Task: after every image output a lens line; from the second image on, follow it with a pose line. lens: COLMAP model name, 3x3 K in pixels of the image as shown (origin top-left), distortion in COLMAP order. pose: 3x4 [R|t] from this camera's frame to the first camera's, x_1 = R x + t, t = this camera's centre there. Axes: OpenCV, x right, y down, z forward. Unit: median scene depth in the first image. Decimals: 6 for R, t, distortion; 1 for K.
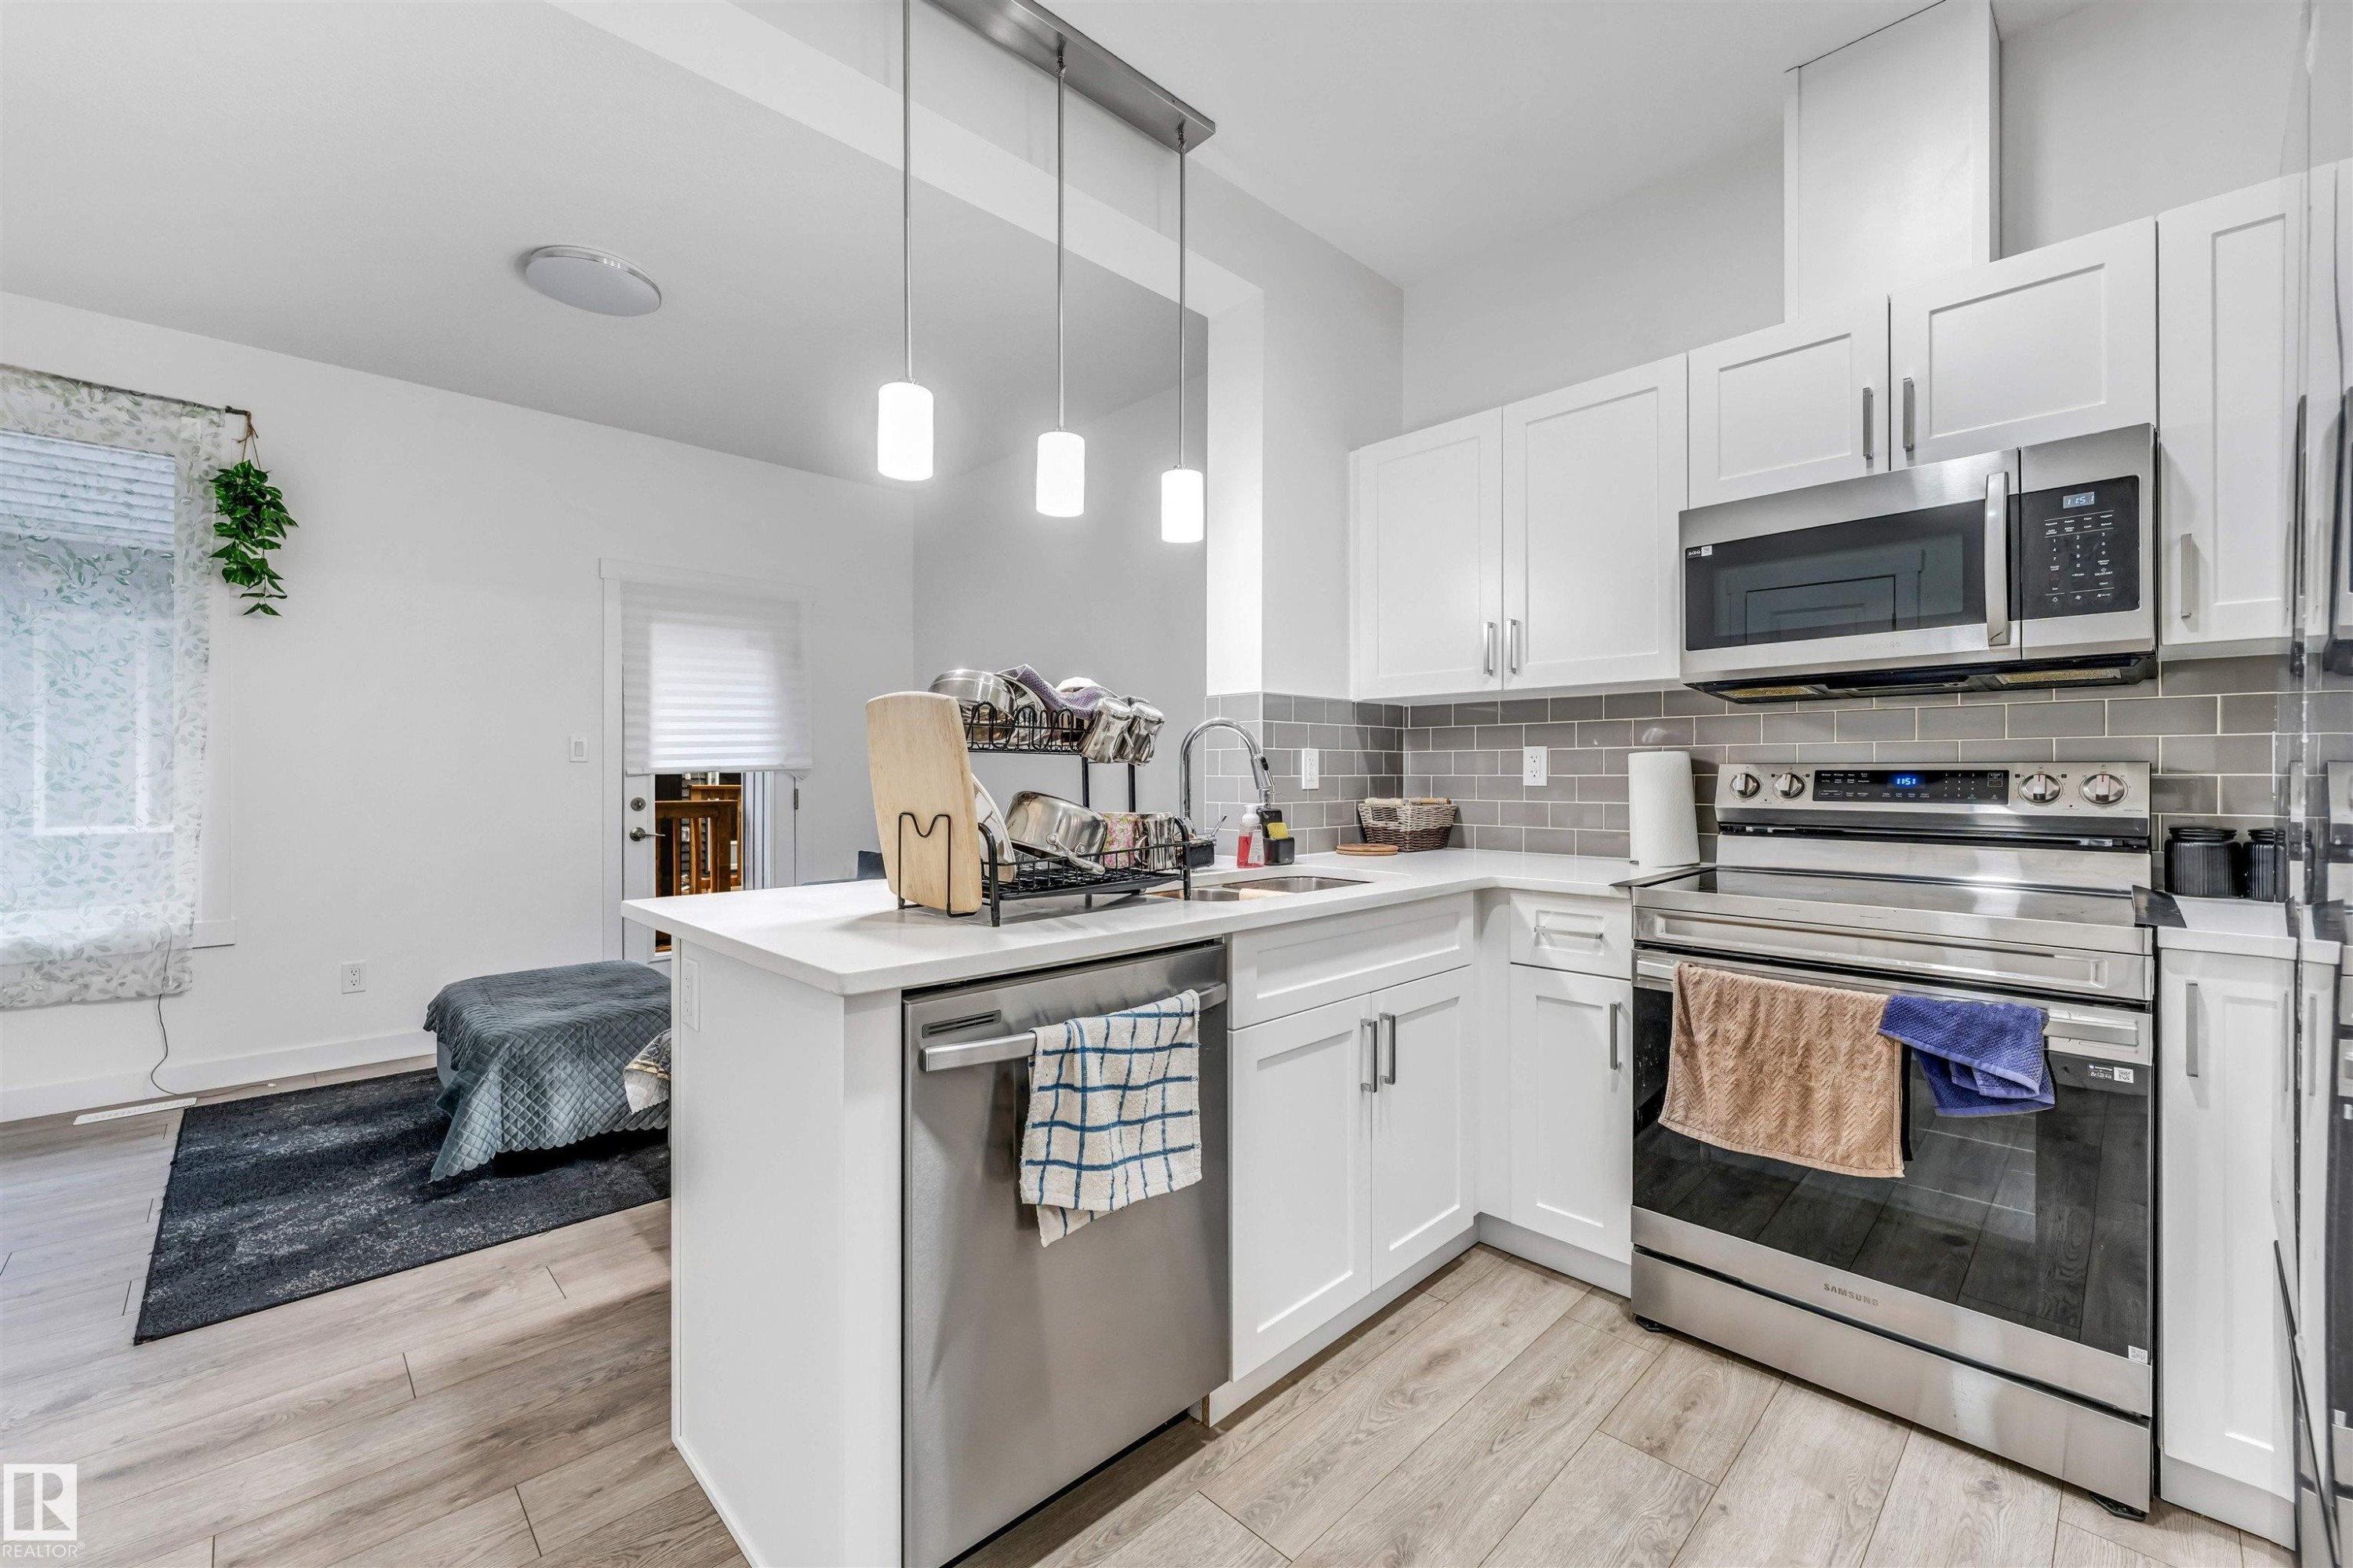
lens RADIAL K [[952.3, 0, 1159.1], [0, 952.3, 778.0], [0, 0, 1]] dist [0.004087, 0.000606]
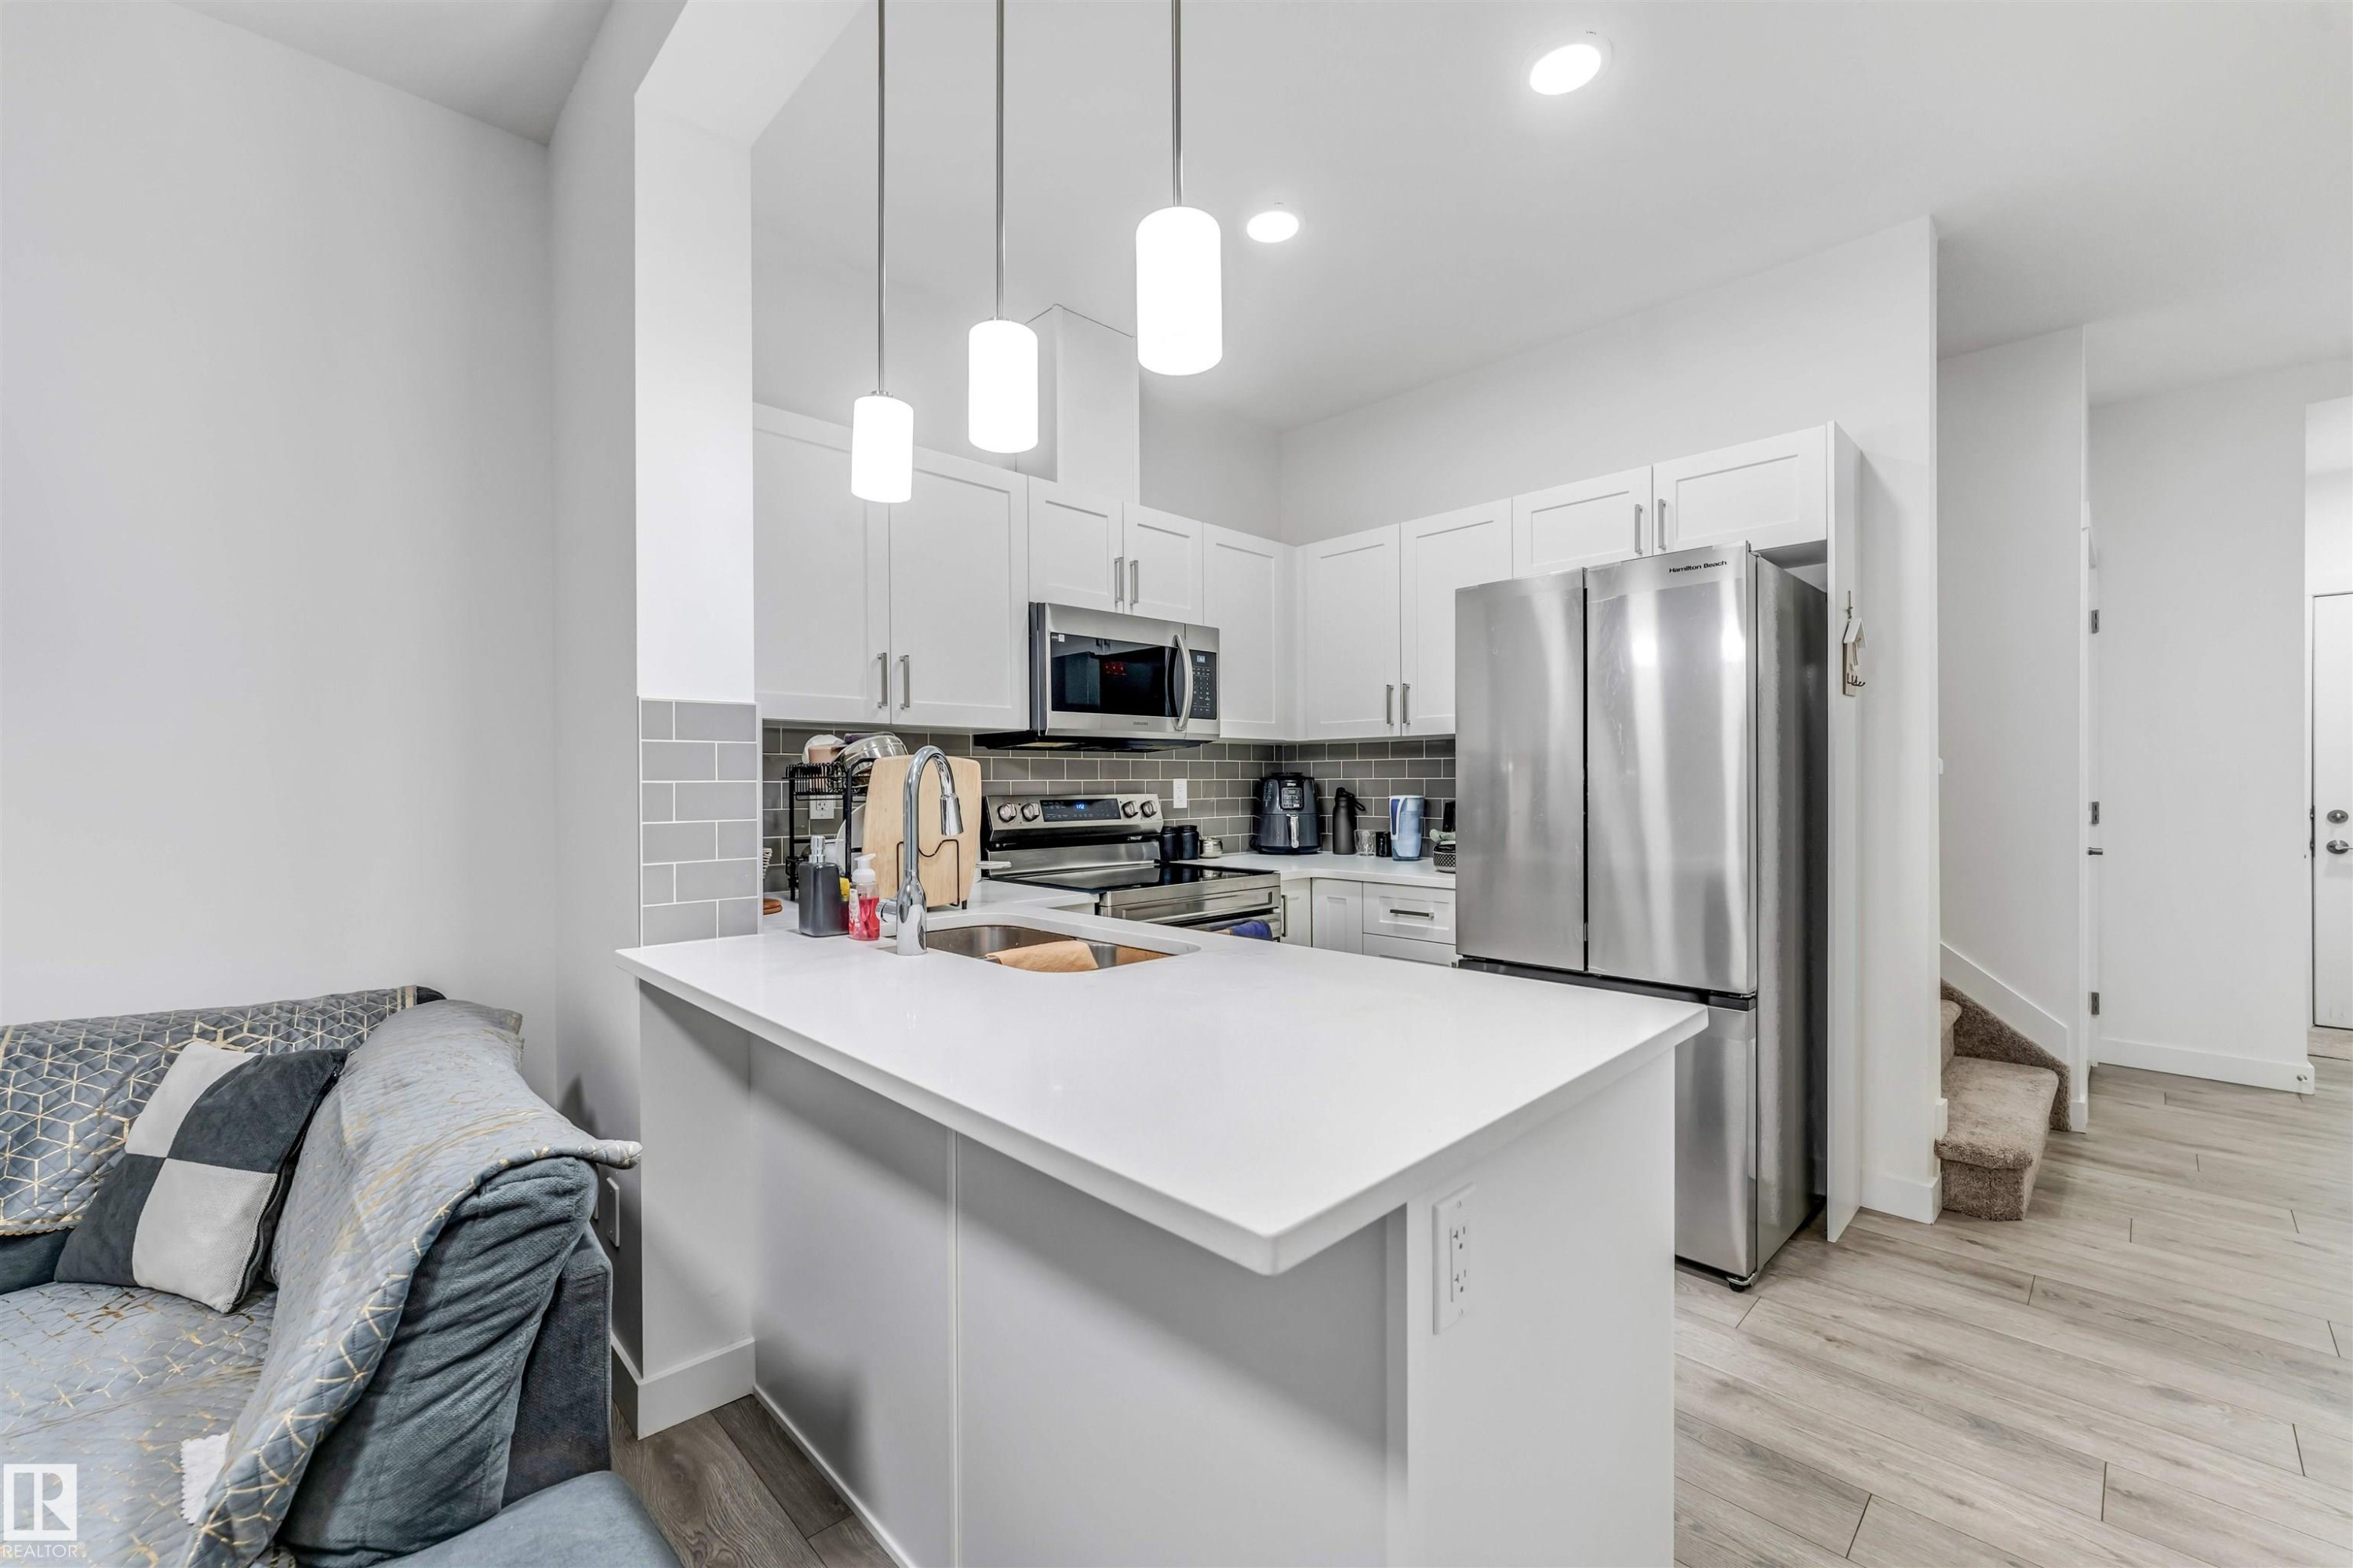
lens RADIAL K [[952.3, 0, 1155.7], [0, 952.3, 788.6], [0, 0, 1]] dist [0.004087, 0.000606]
pose [[-0.000778, -0.002287, 0.999997, -0.854000], [0.012062, 0.999925, 0.002296, -0.031175], [-0.999927, 0.012064, -0.000750, 0.978065]]
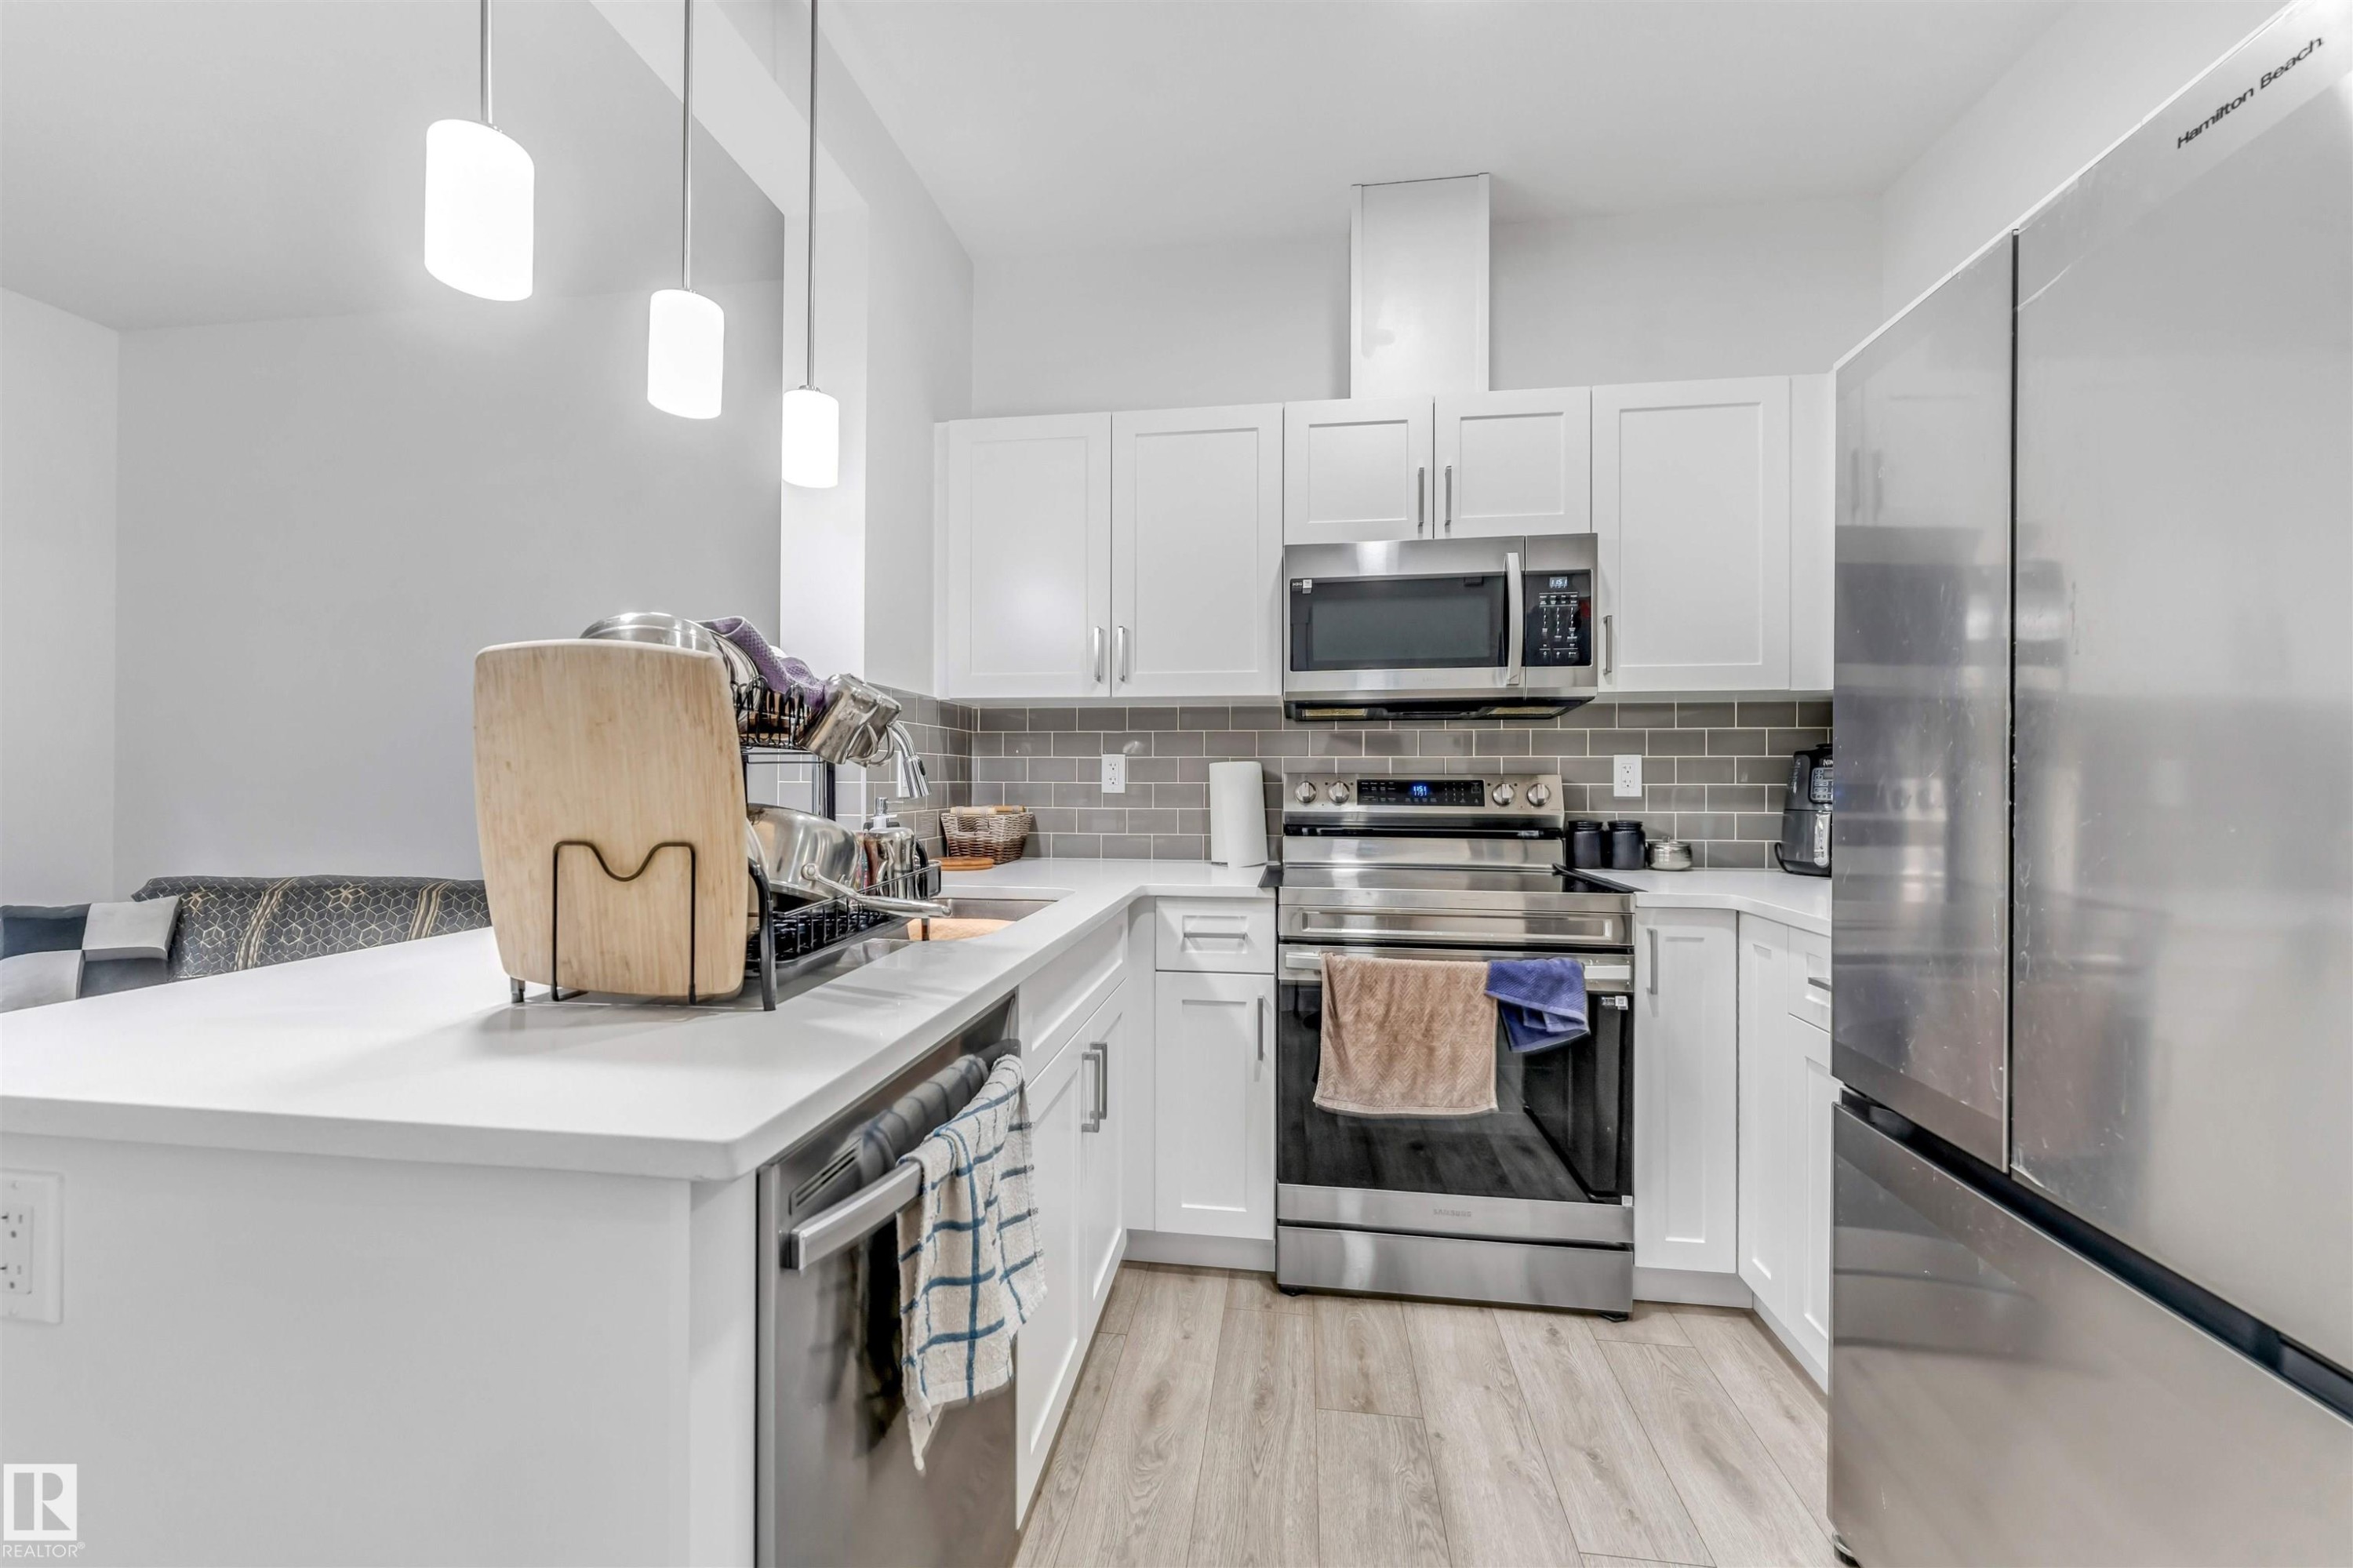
lens RADIAL K [[952.3, 0, 1160.7], [0, 952.3, 785.7], [0, 0, 1]] dist [0.004087, 0.000606]
pose [[0.791079, 0.002411, 0.611709, -0.279332], [-0.002577, 0.999996, -0.000608, 0.000575], [-0.611708, -0.001095, 0.791083, 0.244497]]
